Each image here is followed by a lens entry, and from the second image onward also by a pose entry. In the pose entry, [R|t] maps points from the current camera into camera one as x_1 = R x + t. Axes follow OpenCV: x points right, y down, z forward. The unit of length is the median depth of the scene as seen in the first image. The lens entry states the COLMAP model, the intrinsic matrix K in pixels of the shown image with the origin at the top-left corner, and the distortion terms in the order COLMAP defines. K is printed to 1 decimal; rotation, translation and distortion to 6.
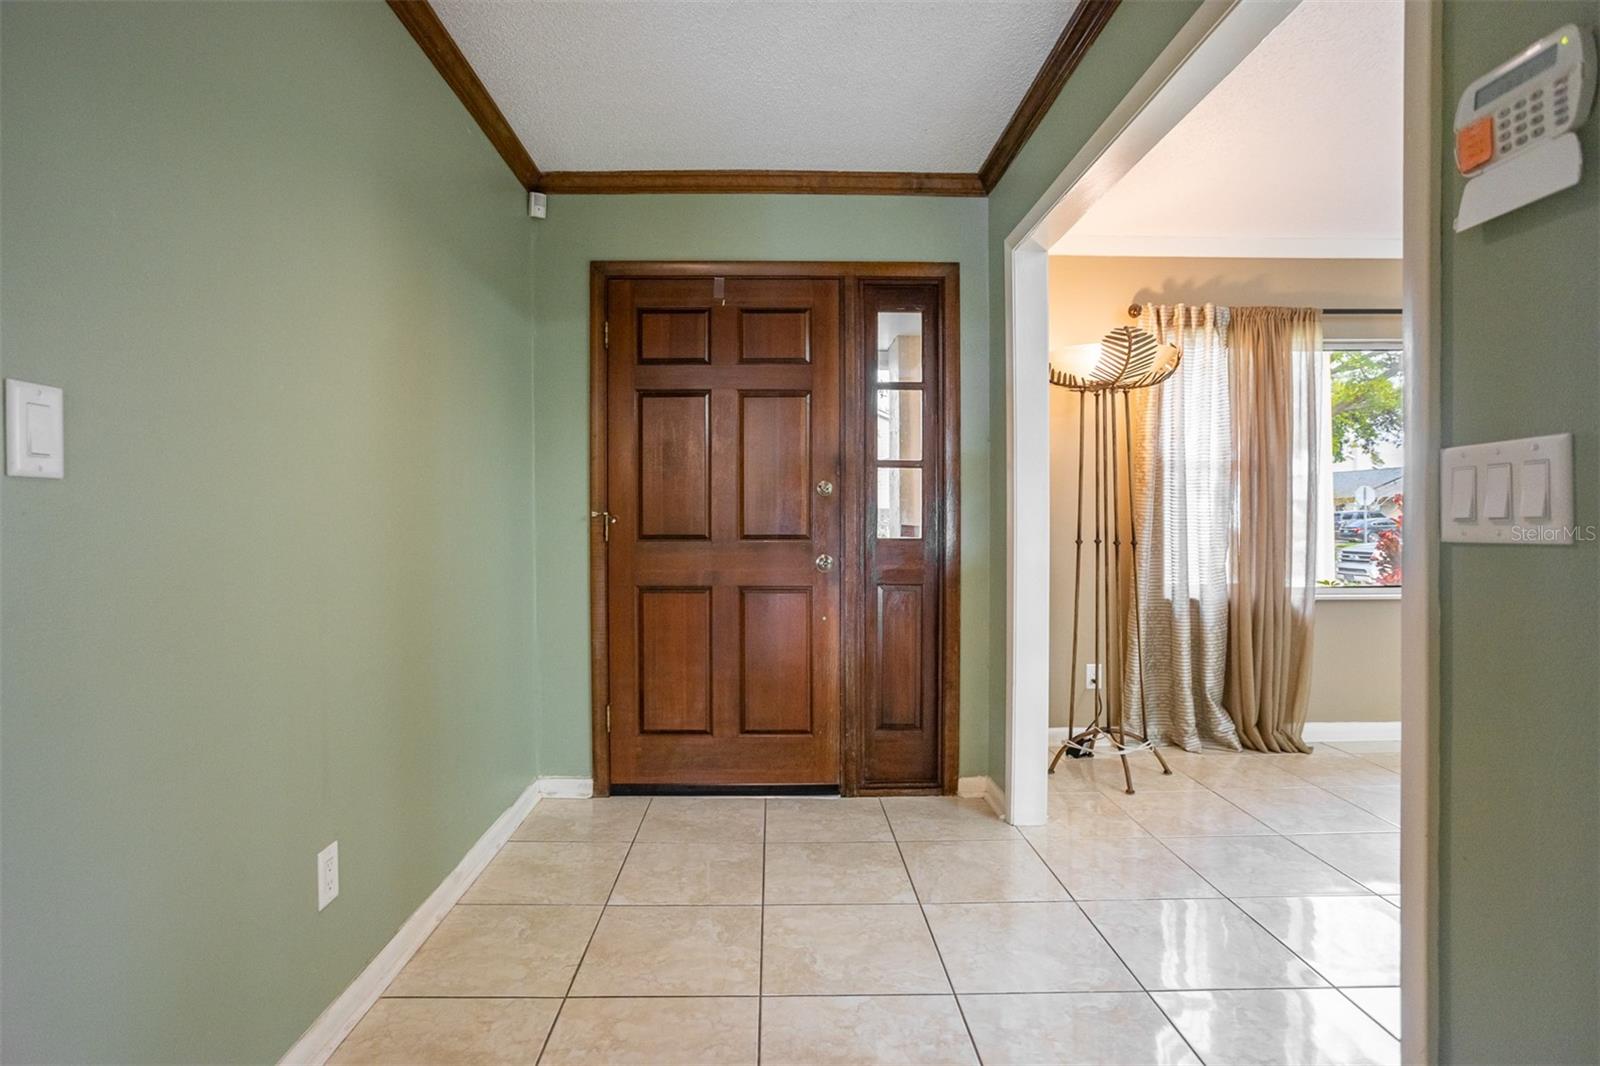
lens RADIAL K [[814.3, 0, 783.8], [0, 814.3, 546.5], [0, 0, 1]] dist [-0.053158, 0.036411]
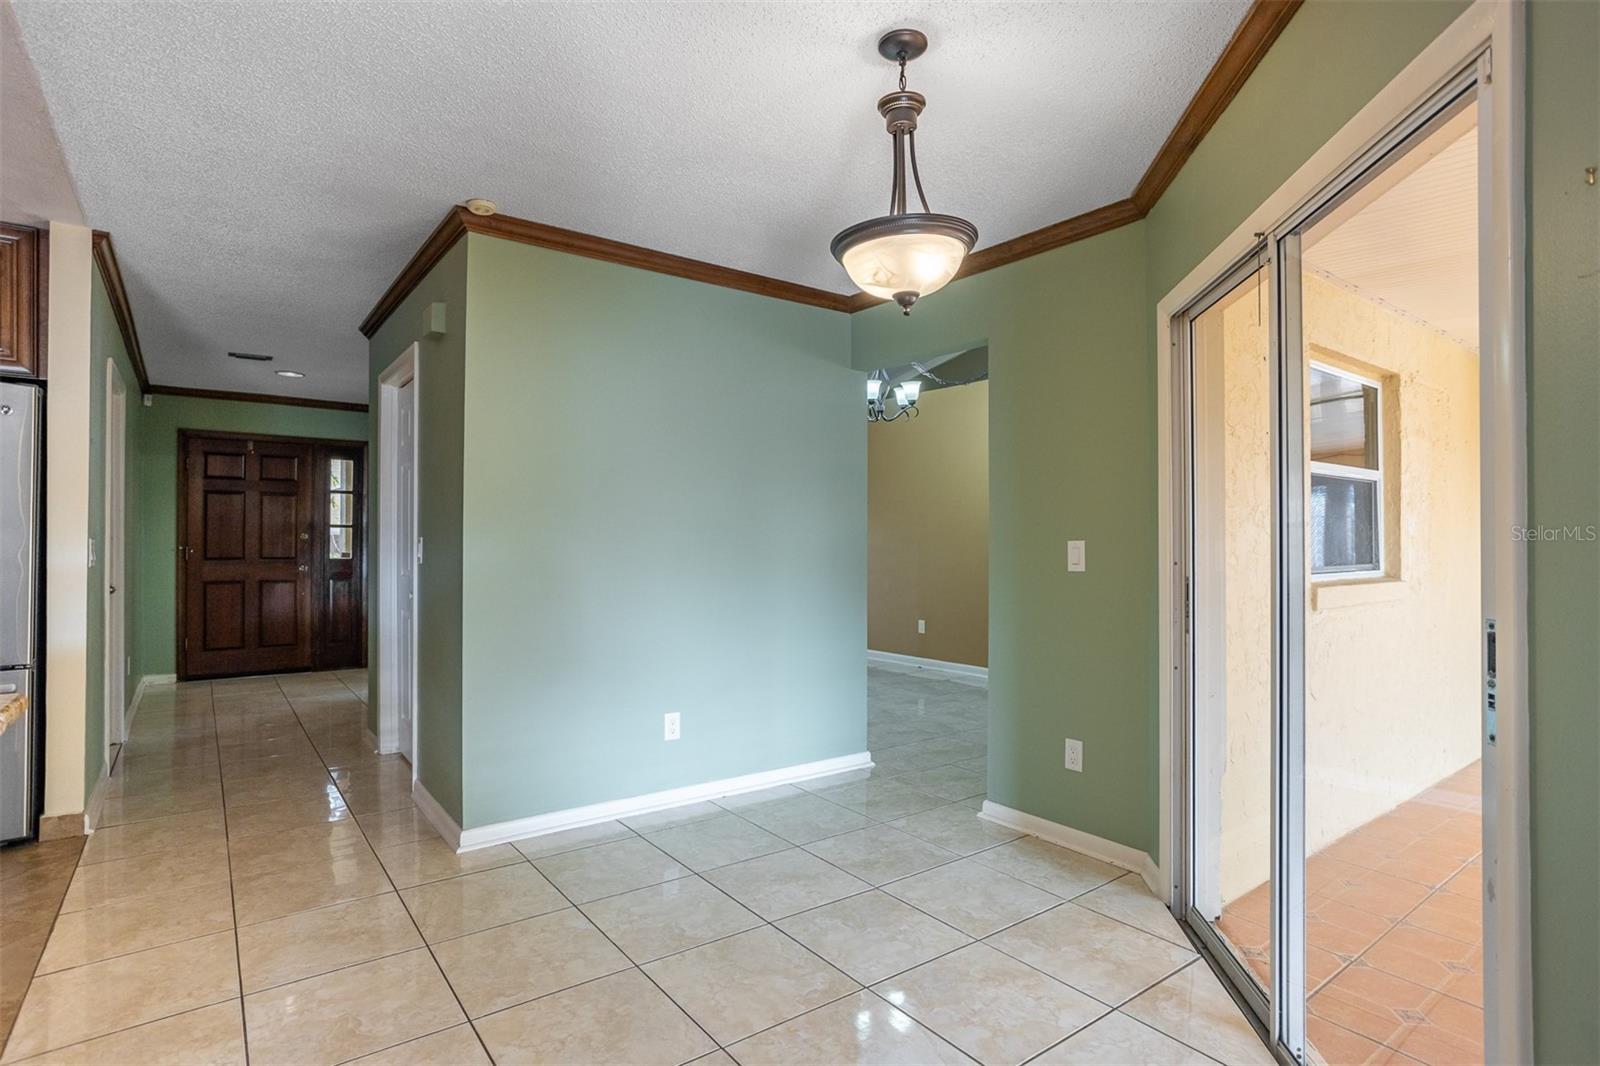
lens RADIAL K [[818.3, 0, 798.7], [0, 818.3, 529.8], [0, 0, 1]] dist [-0.060059, 0.038360]
pose [[0.812985, 0.011475, 0.582172, -0.133899], [0.008121, 0.999485, -0.031040, -0.009758], [-0.582229, 0.029963, 0.812473, -1.629315]]
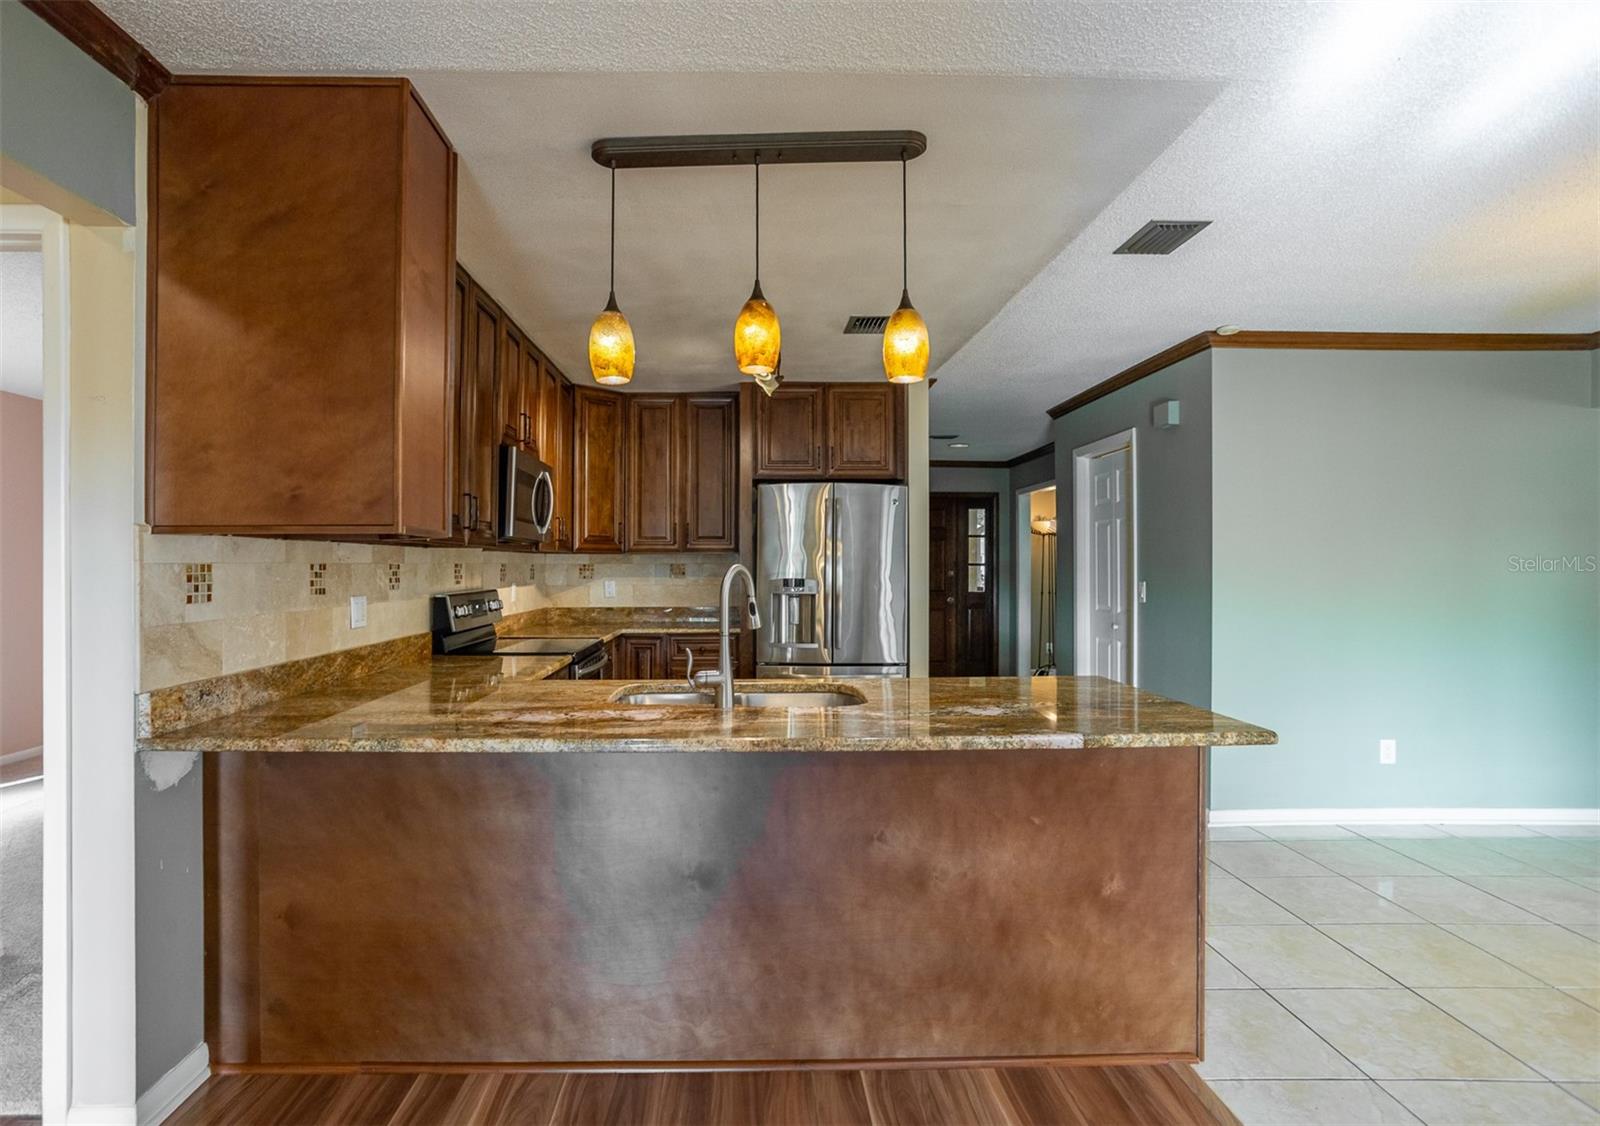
lens RADIAL K [[845.1, 0, 757.8], [0, 845.1, 569.7], [0, 0, 1]] dist [-0.037618, -0.000139]
pose [[0.999937, 0.003539, -0.010616, -0.583457], [-0.003714, 0.999856, -0.016562, -0.034234], [0.010556, 0.016601, 0.999806, -1.905708]]
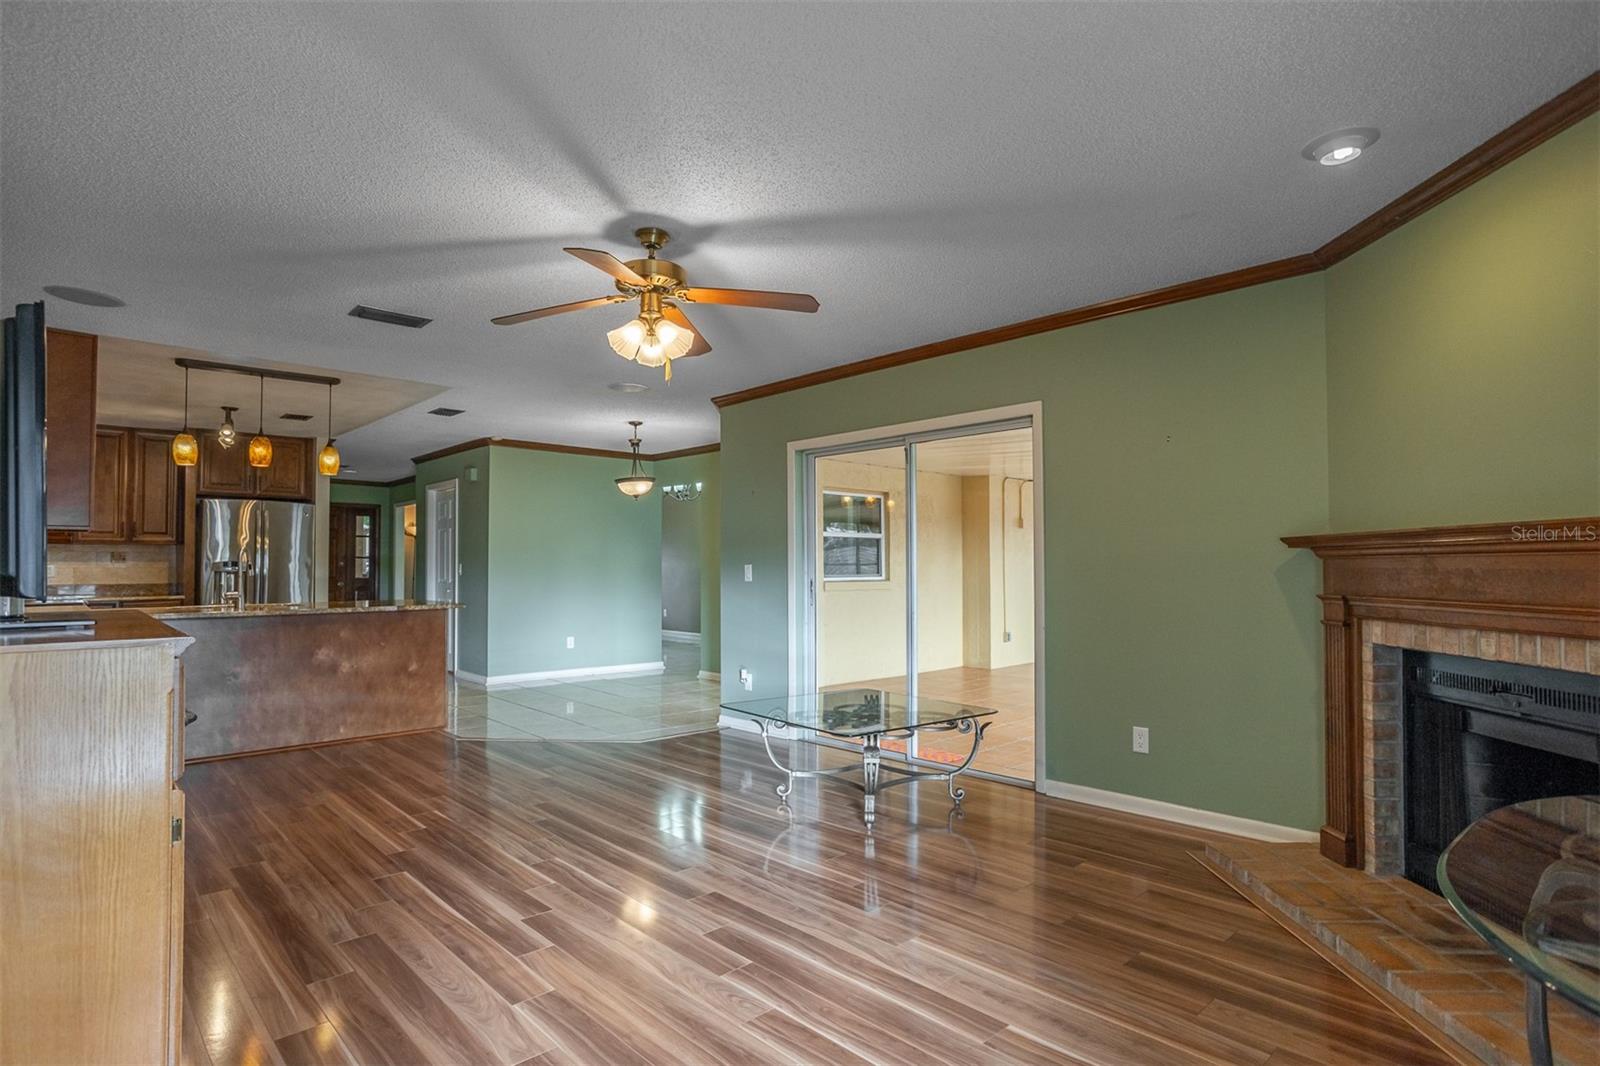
lens RADIAL K [[814.3, 0, 783.8], [0, 814.3, 546.5], [0, 0, 1]] dist [-0.053158, 0.036411]
pose [[0.750222, 0.018582, 0.660925, -0.860069], [0.013070, 0.998993, -0.042922, 0.032124], [-0.661057, 0.040839, 0.749223, -3.079346]]
